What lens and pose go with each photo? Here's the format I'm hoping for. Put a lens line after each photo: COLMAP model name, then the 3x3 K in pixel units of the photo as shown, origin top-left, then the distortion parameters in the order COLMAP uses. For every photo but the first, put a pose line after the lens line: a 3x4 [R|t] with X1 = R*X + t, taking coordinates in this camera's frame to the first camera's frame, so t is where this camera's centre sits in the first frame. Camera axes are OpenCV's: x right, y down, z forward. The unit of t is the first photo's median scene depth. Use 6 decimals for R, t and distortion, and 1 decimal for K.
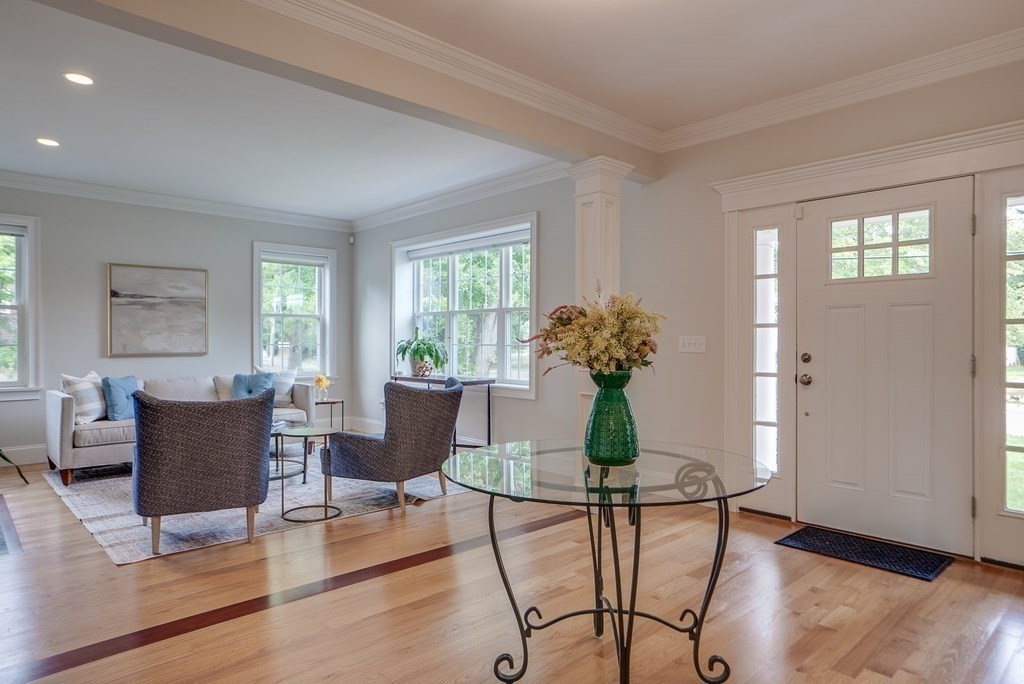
lens RADIAL K [[545.3, 0, 517.7], [0, 545.3, 341.1], [0, 0, 1]] dist [-0.056322, 0.030204]
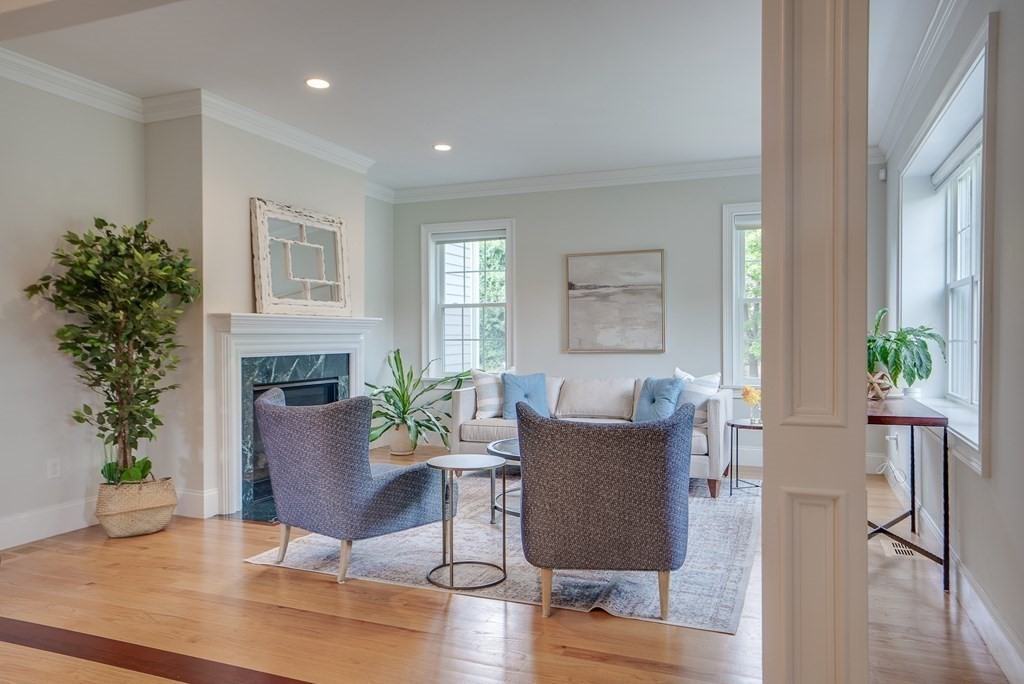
lens RADIAL K [[669.0, 0, 512.0], [0, 669.0, 342.0], [0, 0, 1]] dist [0.003689, 0.002905]
pose [[0.477954, 0.007307, -0.878355, 0.231528], [0.003019, 0.999946, 0.009961, -0.001390], [0.878380, -0.007413, 0.477906, 0.328435]]
